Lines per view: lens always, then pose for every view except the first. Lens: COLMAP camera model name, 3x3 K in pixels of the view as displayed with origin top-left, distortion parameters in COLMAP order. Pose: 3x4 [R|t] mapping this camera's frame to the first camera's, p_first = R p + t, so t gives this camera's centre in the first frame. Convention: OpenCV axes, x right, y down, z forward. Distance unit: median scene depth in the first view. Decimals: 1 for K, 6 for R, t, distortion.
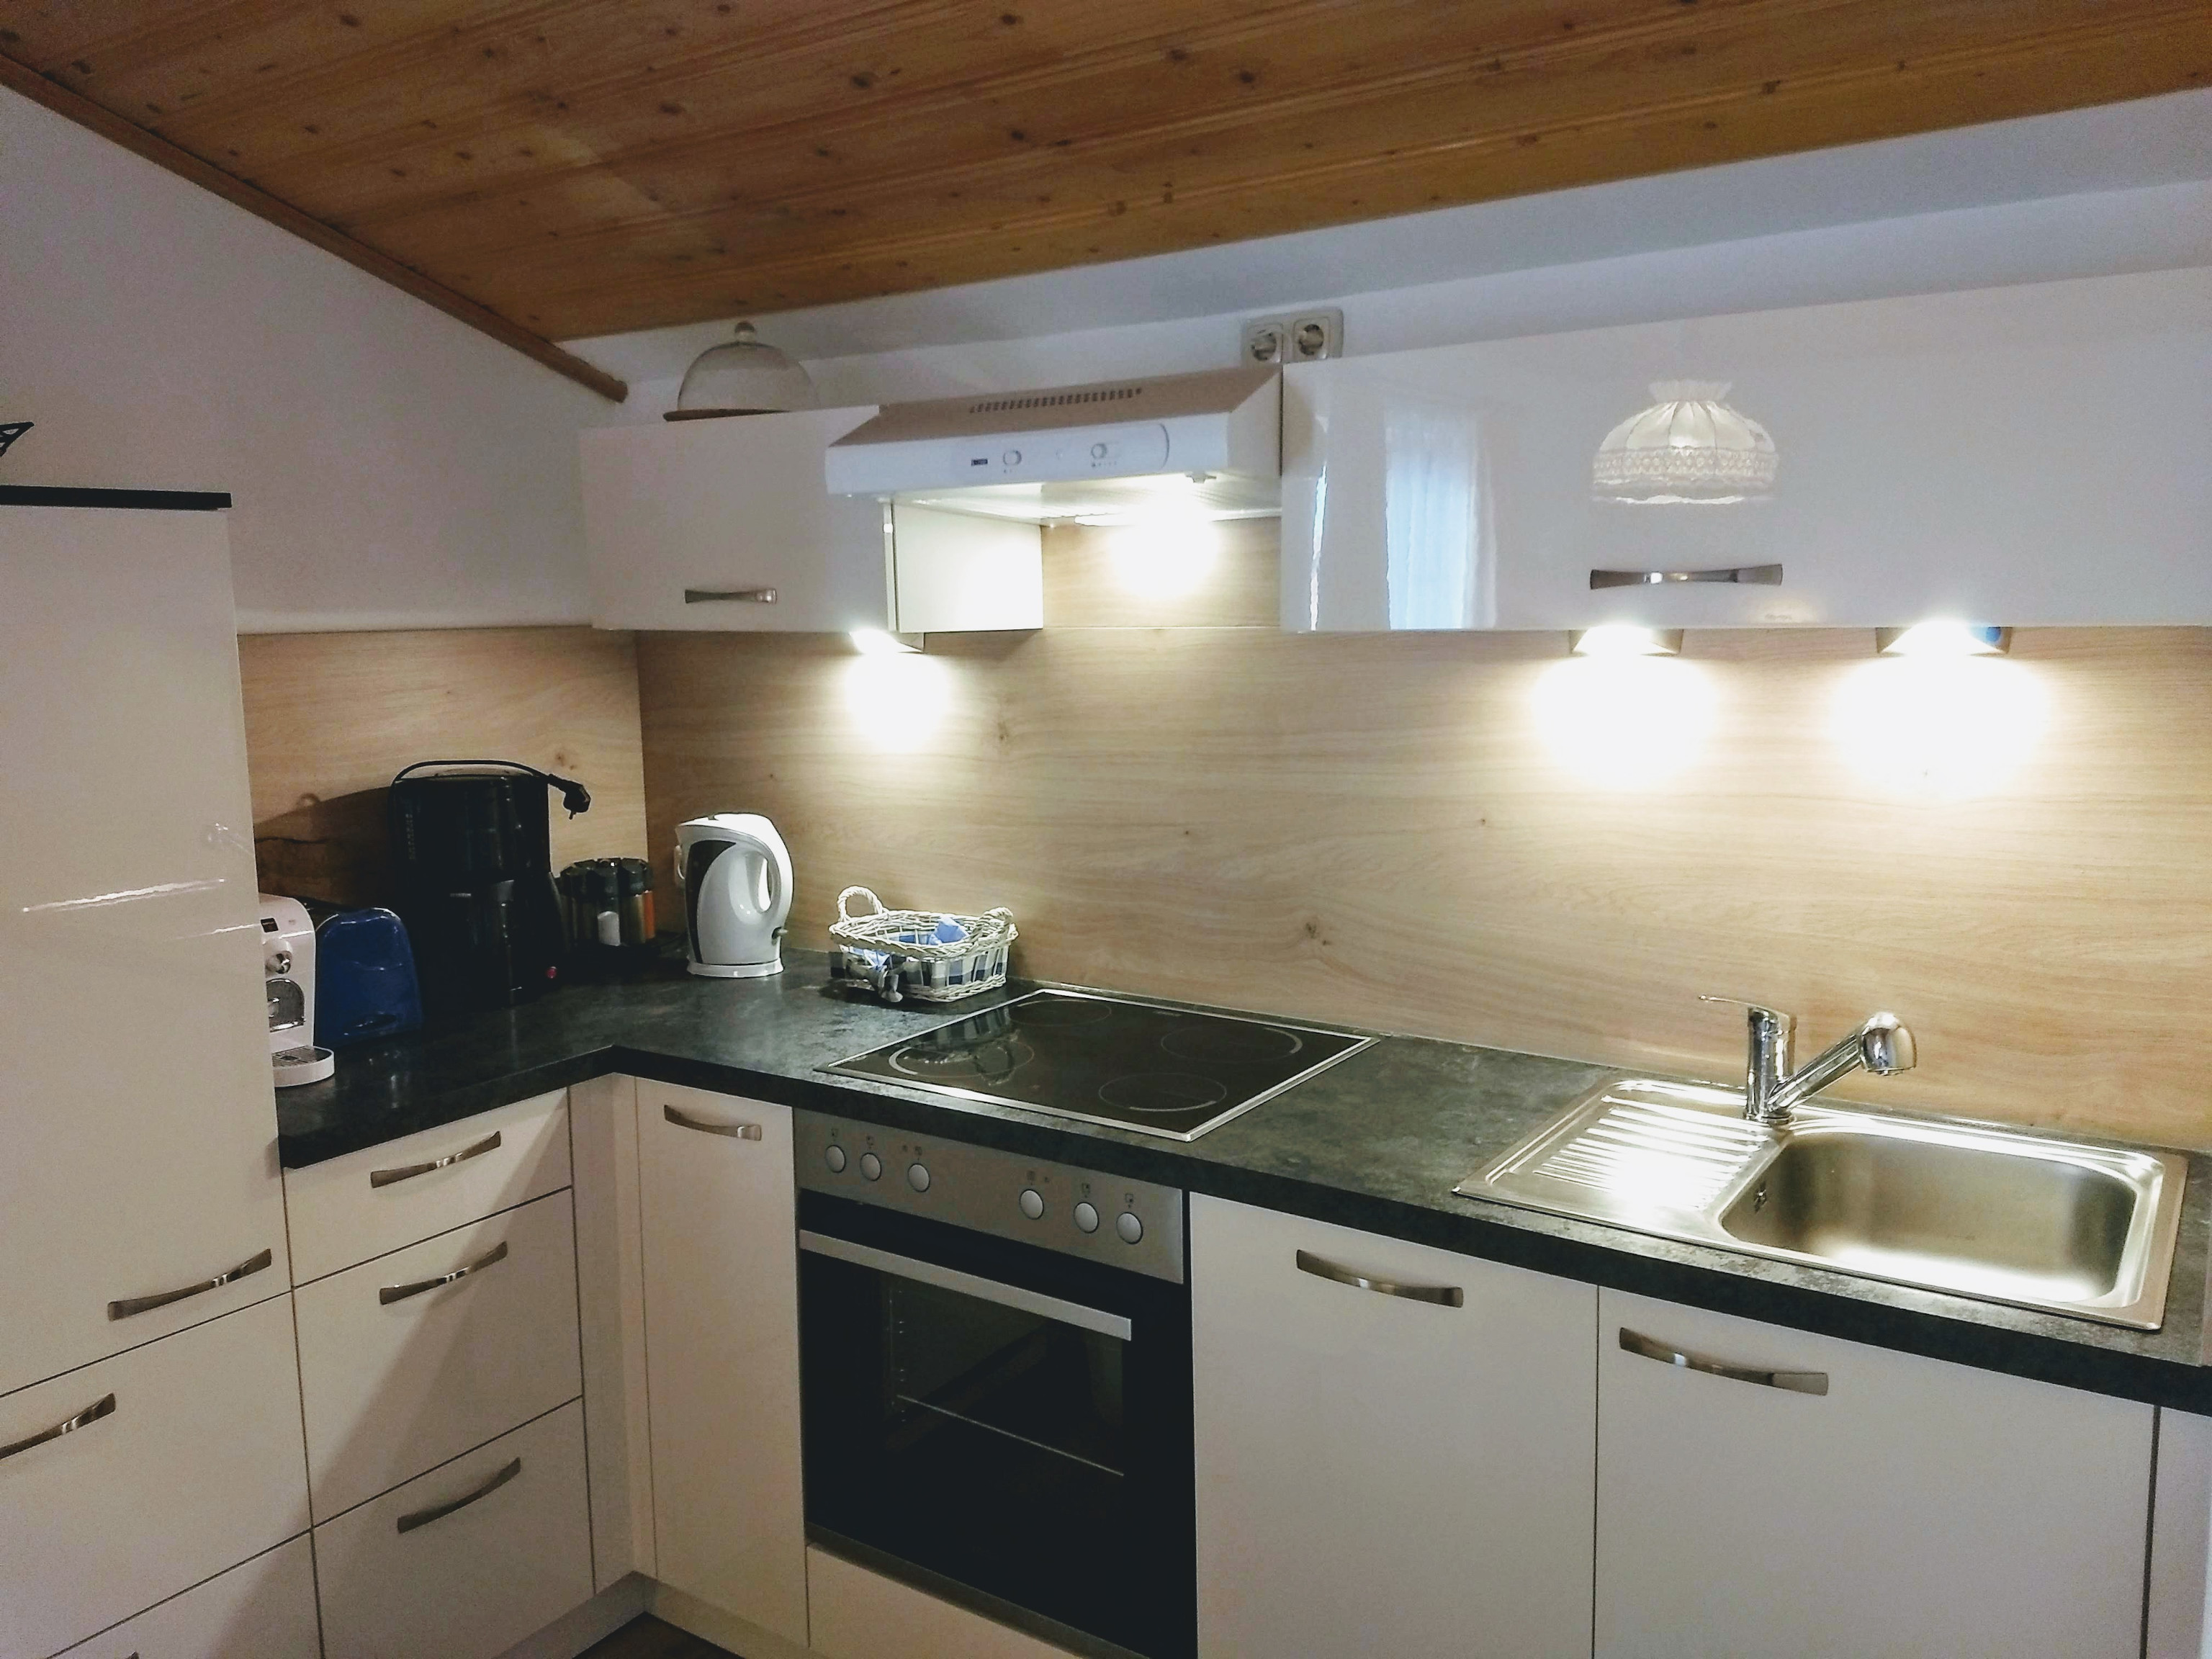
lens RADIAL K [[1679.7, 0, 1106.0], [0, 1679.7, 829.5], [0, 0, 1]] dist [0.063922, -0.001761]
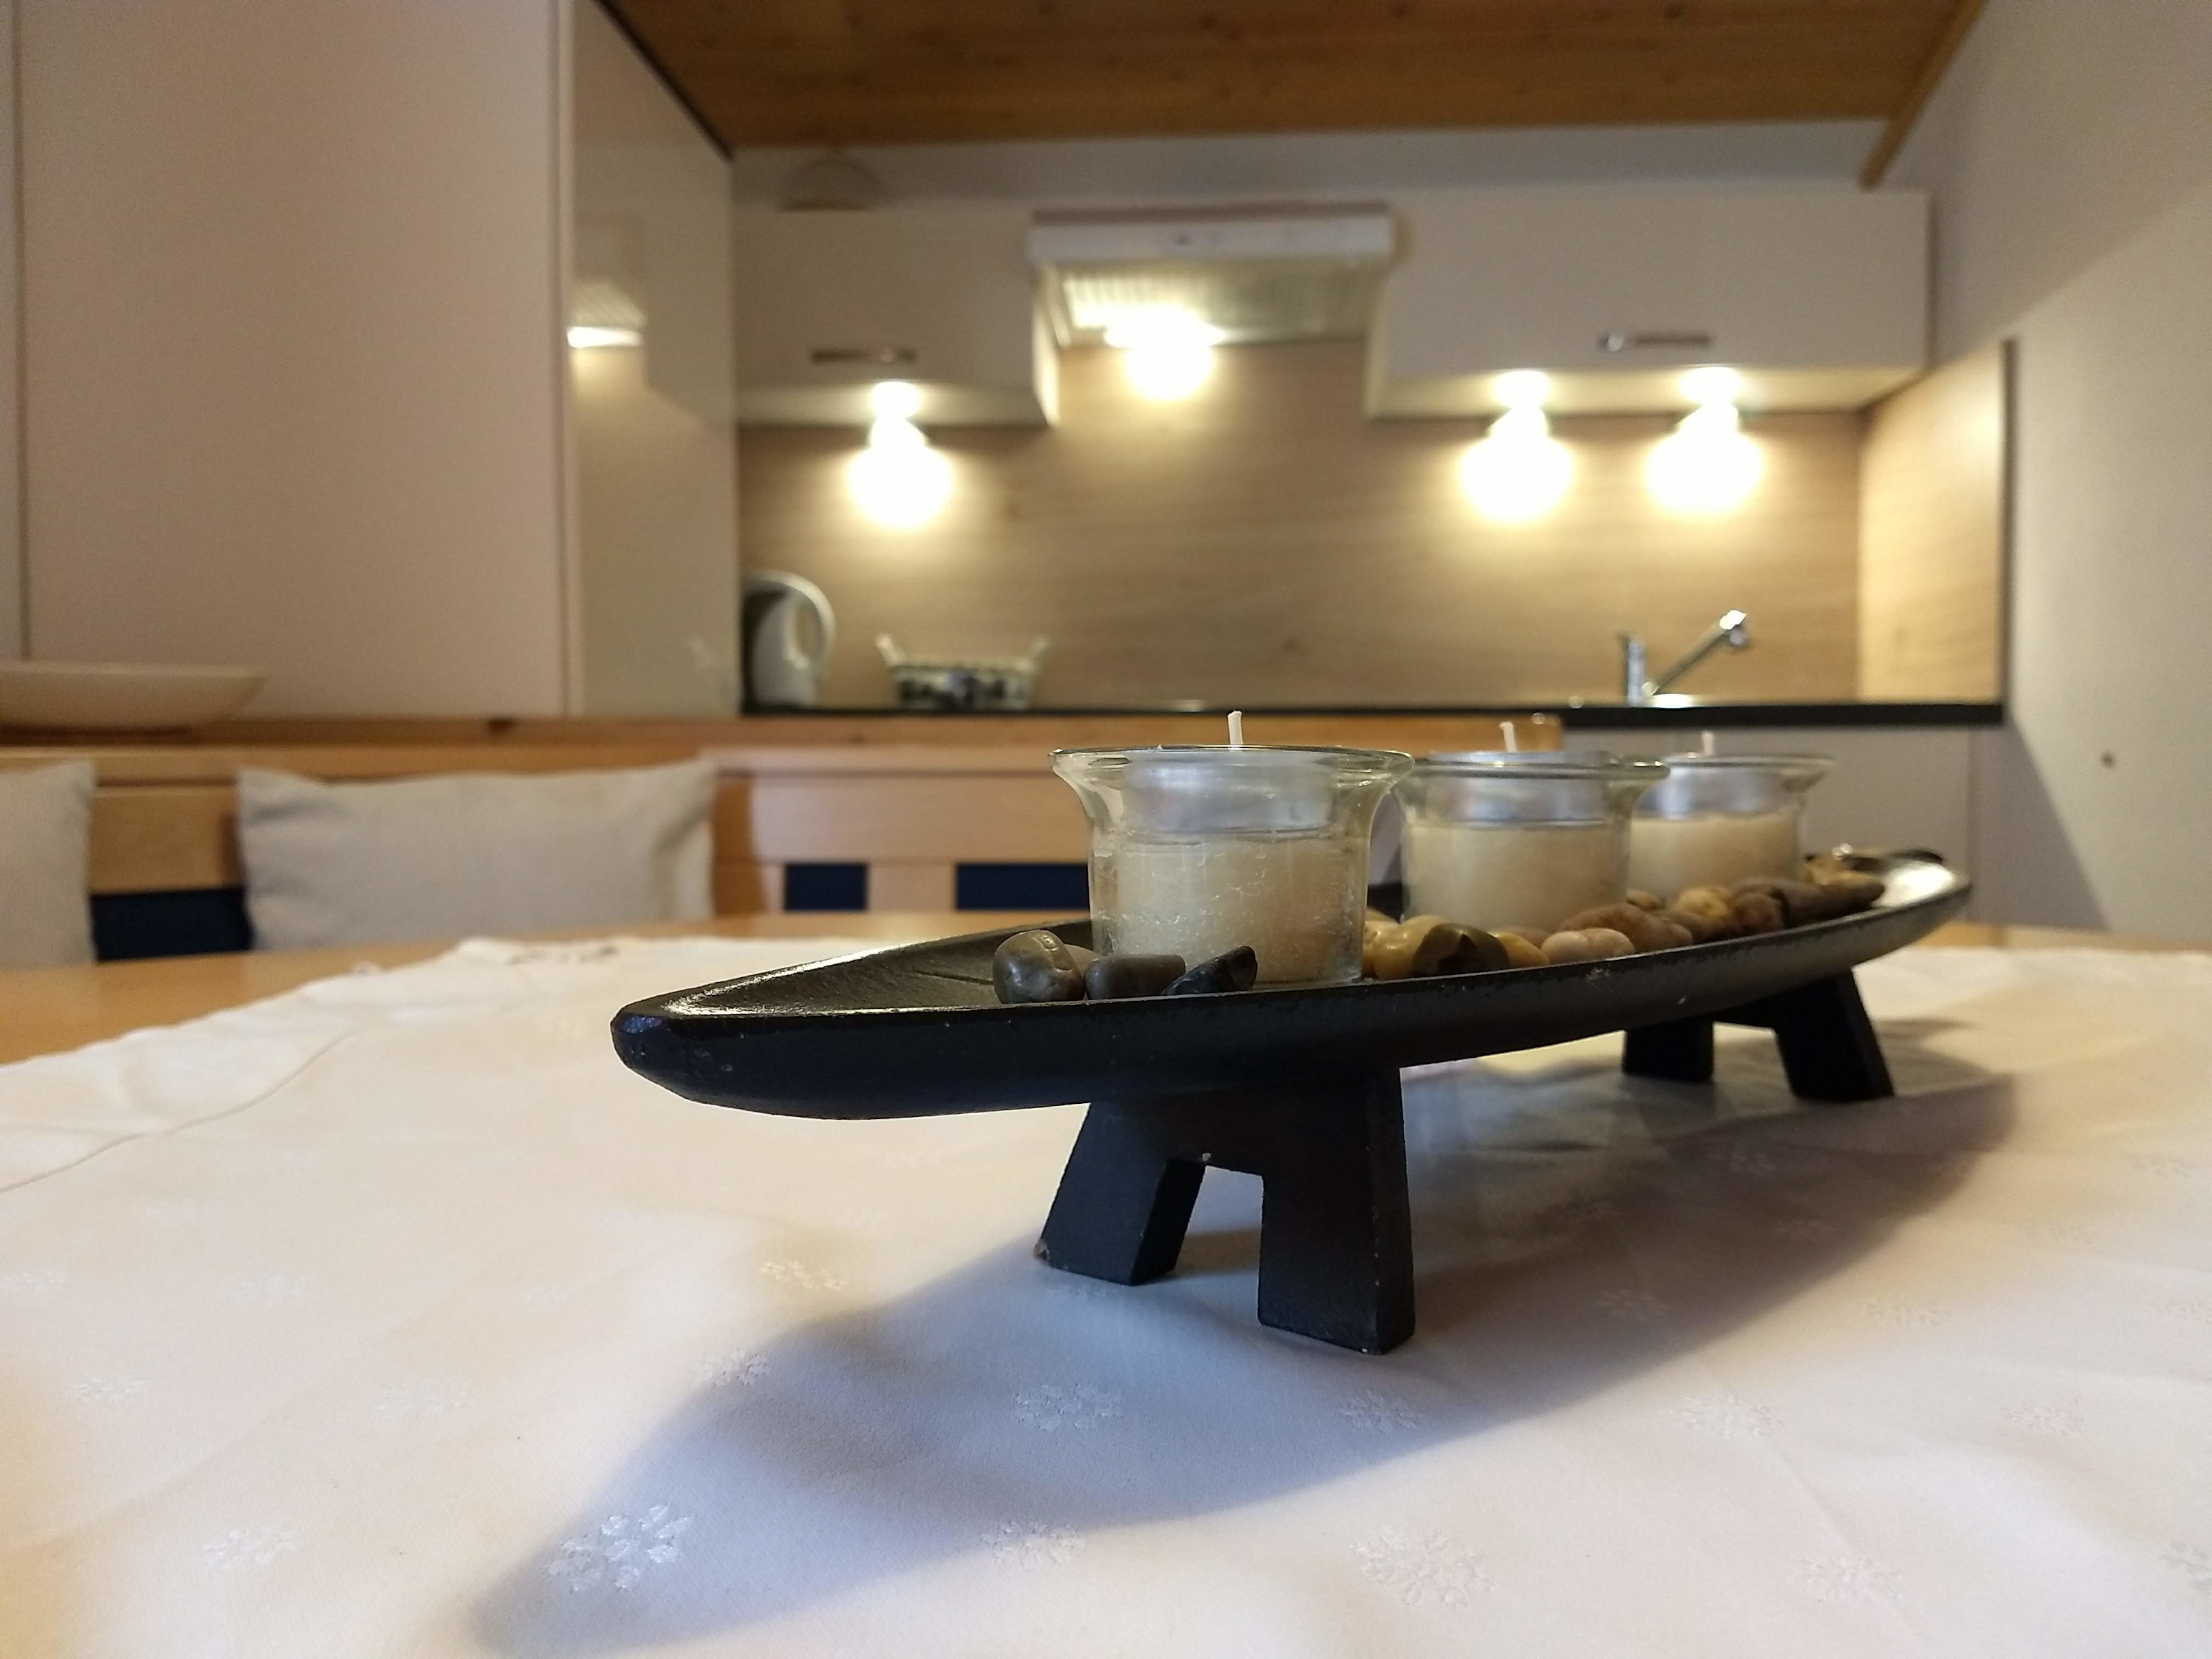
lens RADIAL K [[1691.4, 0, 1106.0], [0, 1691.4, 829.5], [0, 0, 1]] dist [0.002845, -0.009602]
pose [[0.855117, -0.008344, 0.518368, -0.674337], [0.063090, 0.994114, -0.088074, 0.299424], [-0.514582, 0.108018, 0.850610, -0.072585]]
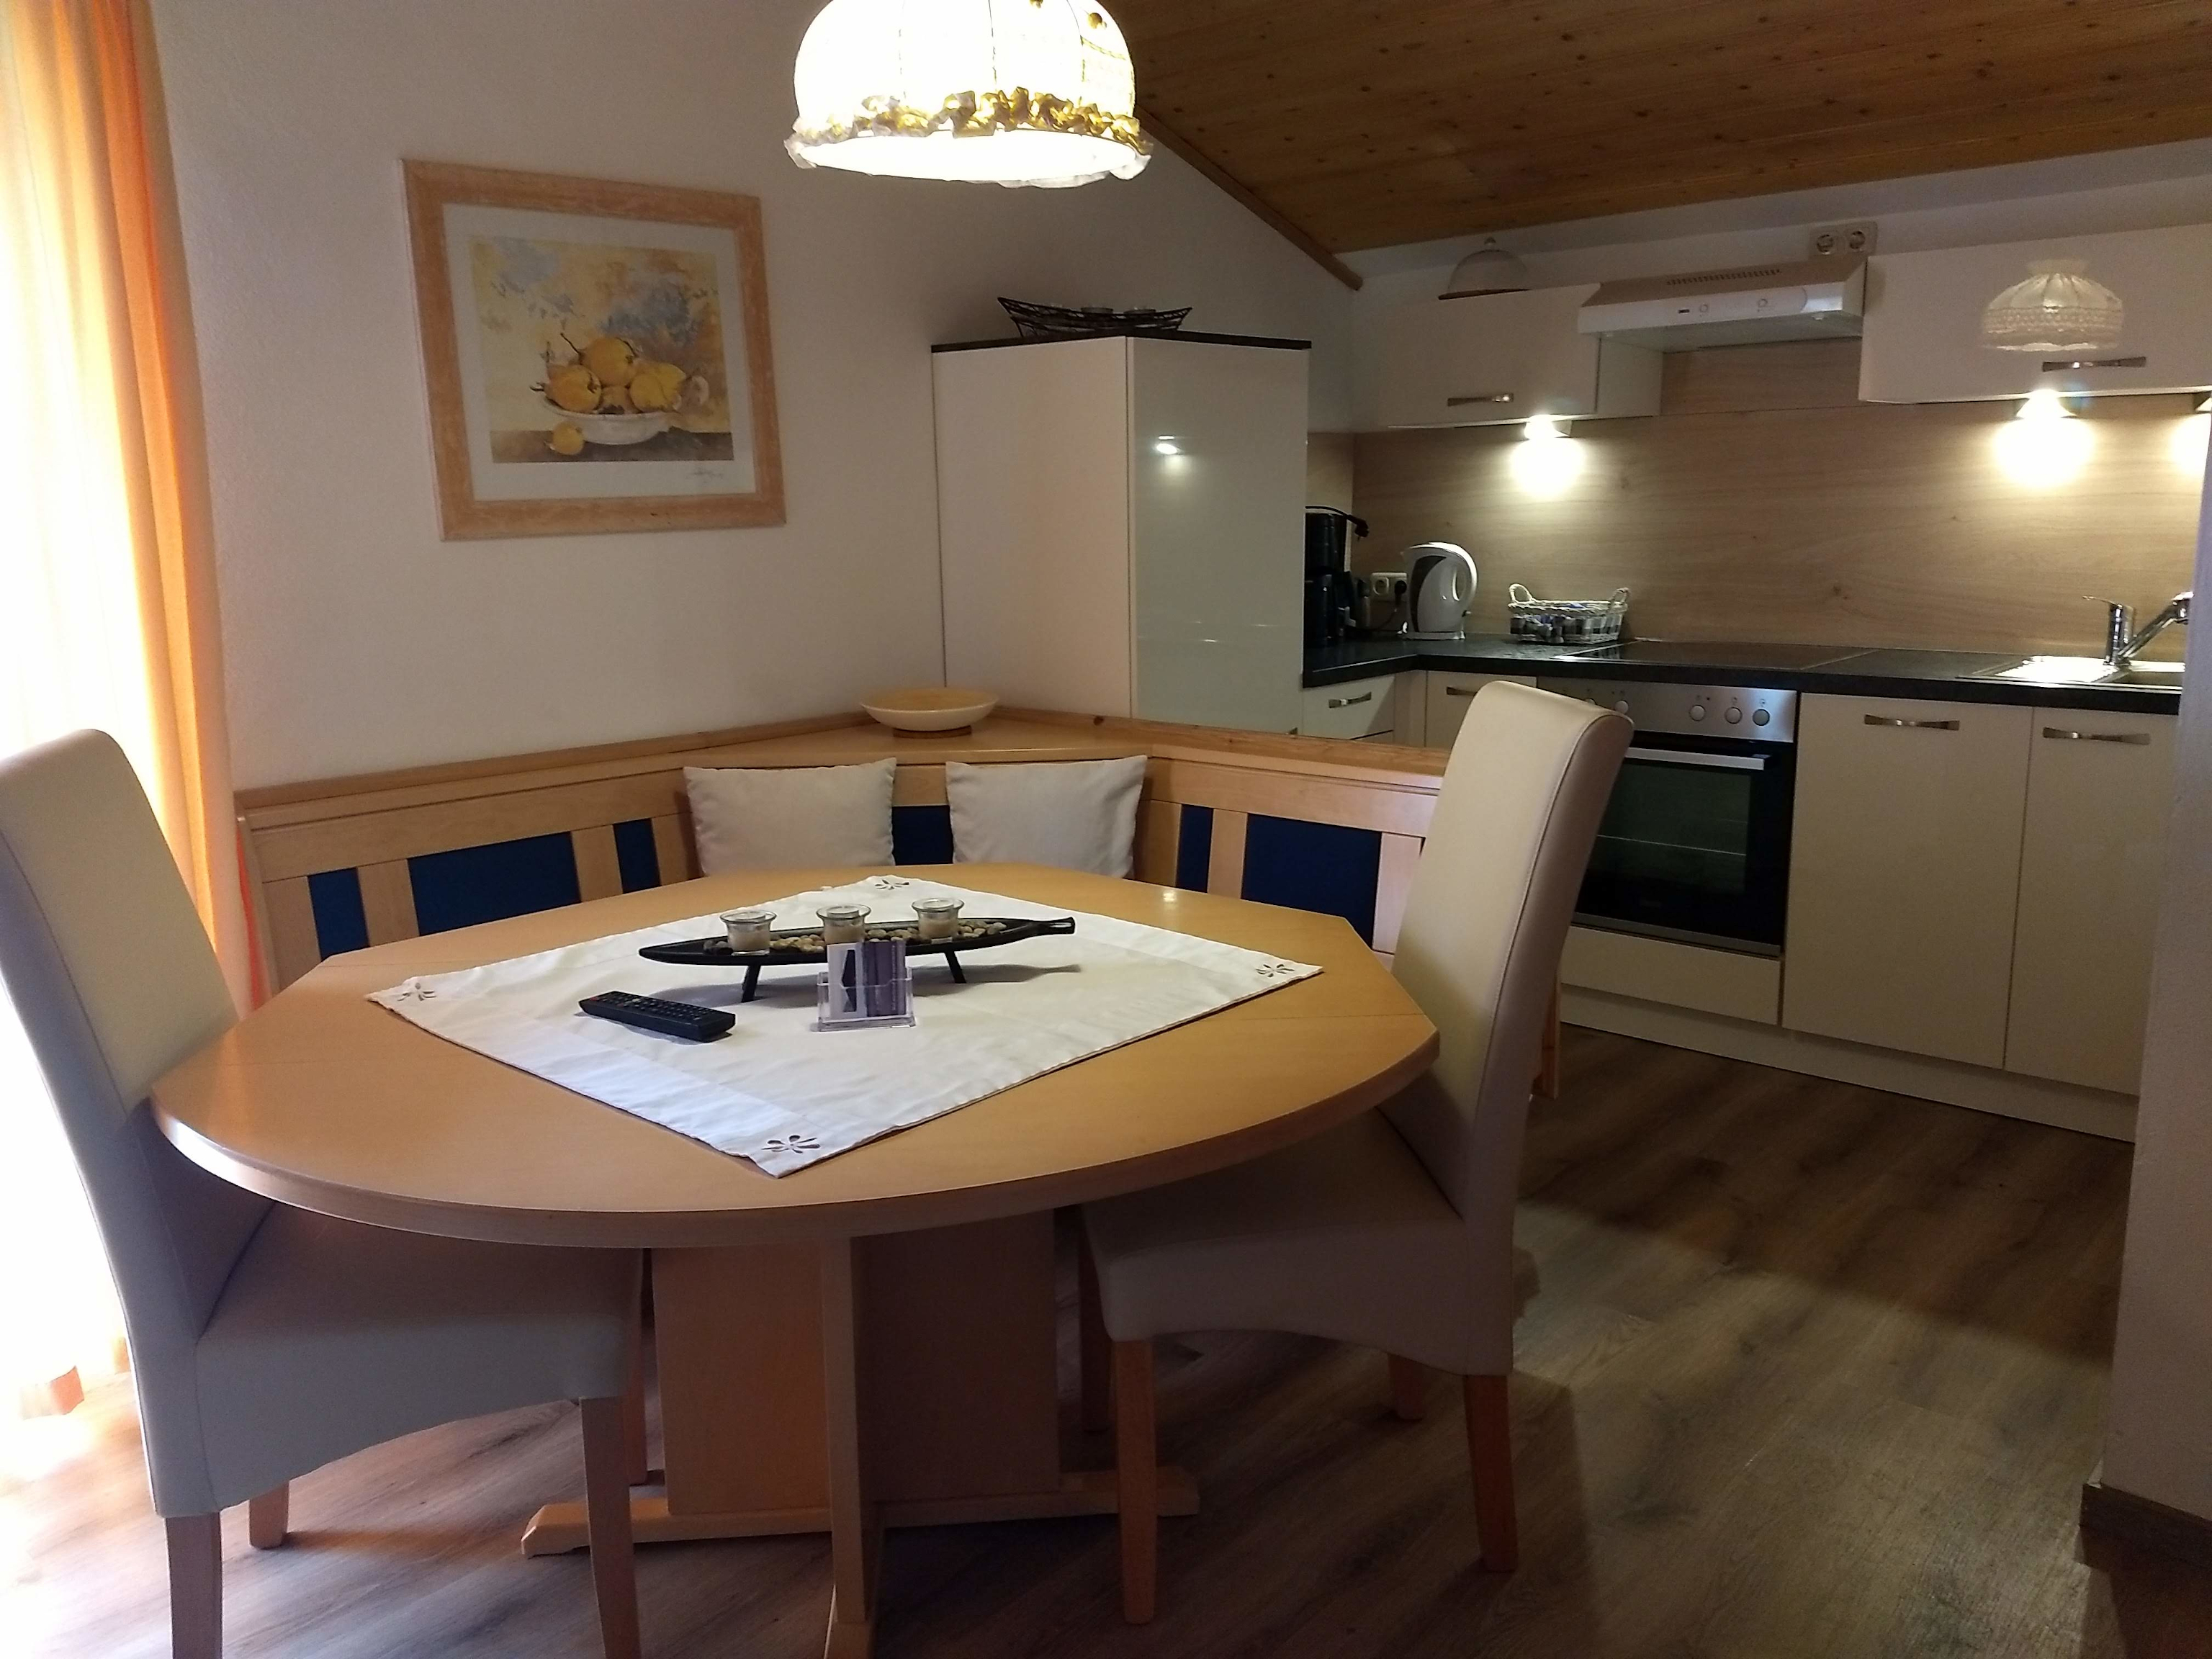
lens RADIAL K [[1691.4, 0, 1106.0], [0, 1691.4, 829.5], [0, 0, 1]] dist [0.002845, -0.009602]
pose [[0.990067, 0.025125, -0.138330, -0.340383], [-0.016368, 0.997810, 0.064083, 0.189736], [0.139638, -0.061182, 0.988311, -0.760772]]
